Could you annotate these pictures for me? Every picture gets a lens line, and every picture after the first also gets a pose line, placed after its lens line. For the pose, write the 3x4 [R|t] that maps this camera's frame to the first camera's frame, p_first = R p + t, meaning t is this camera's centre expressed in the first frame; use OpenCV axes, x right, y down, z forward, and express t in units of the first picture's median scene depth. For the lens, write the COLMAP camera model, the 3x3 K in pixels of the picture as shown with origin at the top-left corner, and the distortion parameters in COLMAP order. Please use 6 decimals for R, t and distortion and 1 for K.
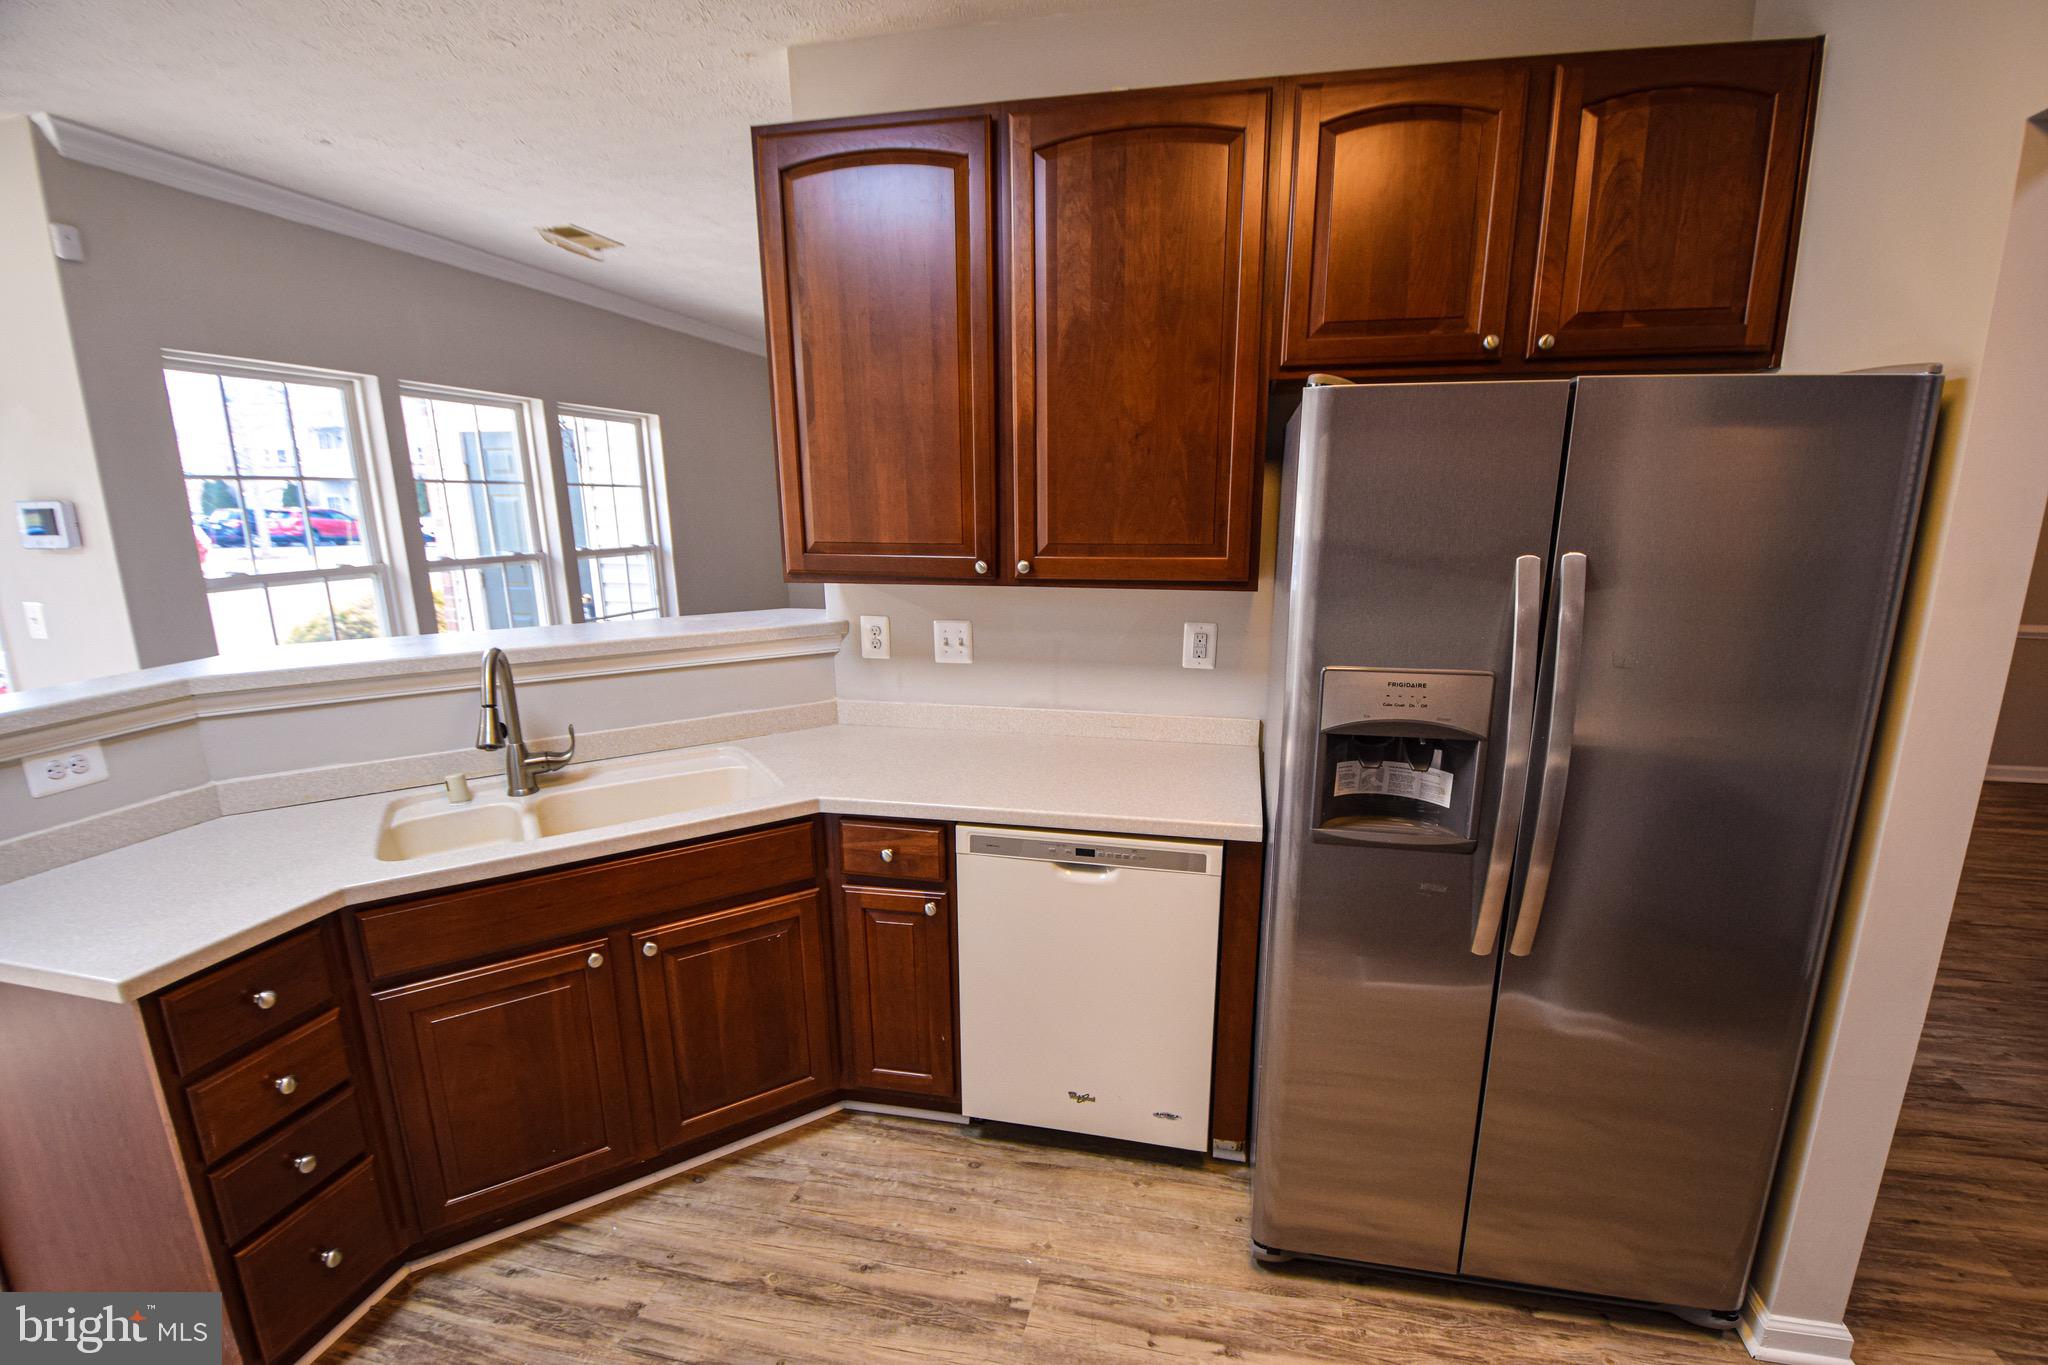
lens RADIAL K [[896.4, 0, 1051.4], [0, 896.4, 715.1], [0, 0, 1]] dist [0.001920, -0.014952]
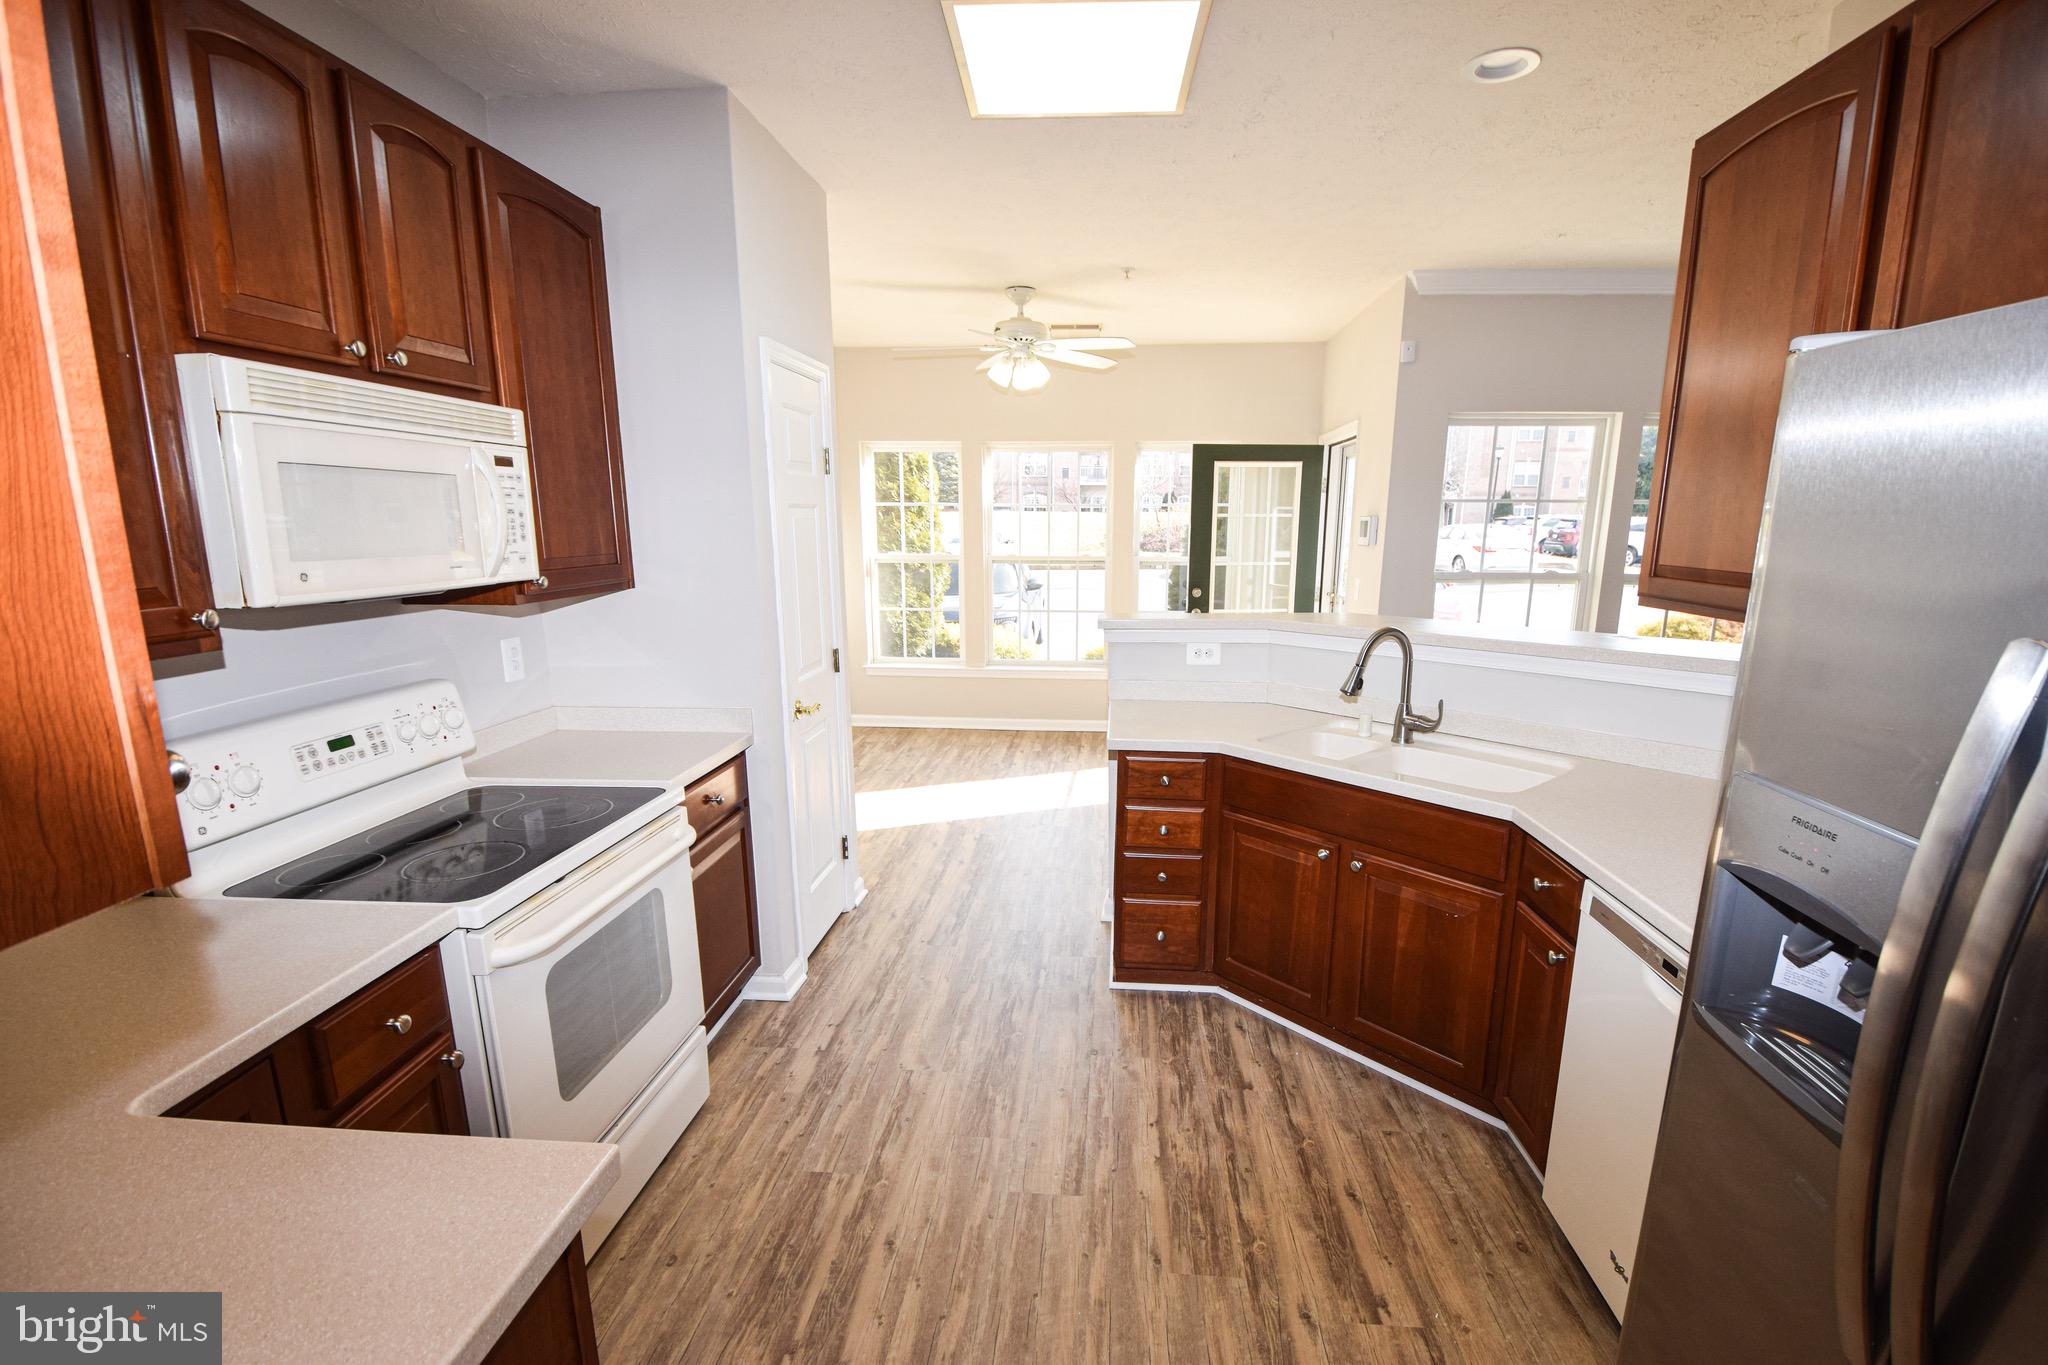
lens RADIAL K [[906.8, 0, 1051.9], [0, 906.8, 718.7], [0, 0, 1]] dist [0.001763, -0.014569]
pose [[0.136573, 0.215066, -0.967003, 0.697653], [-0.234616, 0.955400, 0.179350, -0.071369], [0.962447, 0.202380, 0.180939, 0.297672]]
